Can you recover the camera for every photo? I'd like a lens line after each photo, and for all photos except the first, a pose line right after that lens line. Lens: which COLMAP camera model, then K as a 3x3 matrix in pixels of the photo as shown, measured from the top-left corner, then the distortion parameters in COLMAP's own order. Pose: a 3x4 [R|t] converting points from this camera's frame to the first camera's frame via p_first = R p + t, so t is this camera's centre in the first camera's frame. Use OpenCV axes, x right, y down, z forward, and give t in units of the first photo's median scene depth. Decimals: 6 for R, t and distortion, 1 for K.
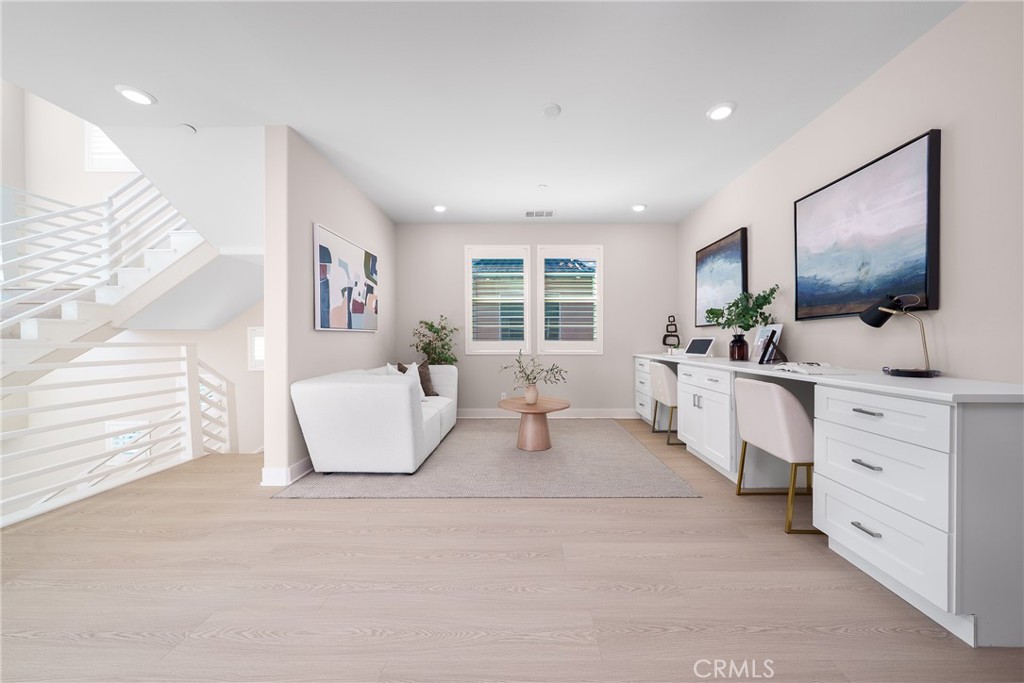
lens RADIAL K [[351.5, 0, 513.9], [0, 351.5, 344.6], [0, 0, 1]] dist [-0.002009, -0.000090]
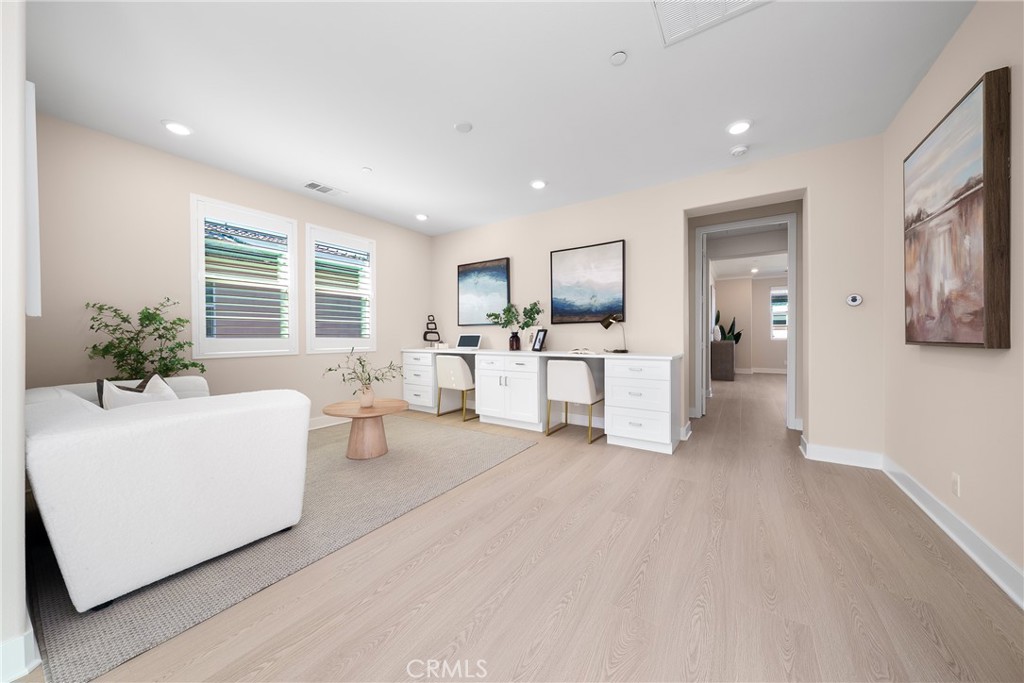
lens RADIAL K [[351.5, 0, 513.4], [0, 351.5, 341.5], [0, 0, 1]] dist [-0.002009, -0.000090]
pose [[0.545754, -0.016846, 0.837776, -0.510890], [0.013806, 0.999843, 0.011111, -0.005826], [-0.837831, 0.005502, 0.545901, 0.190566]]
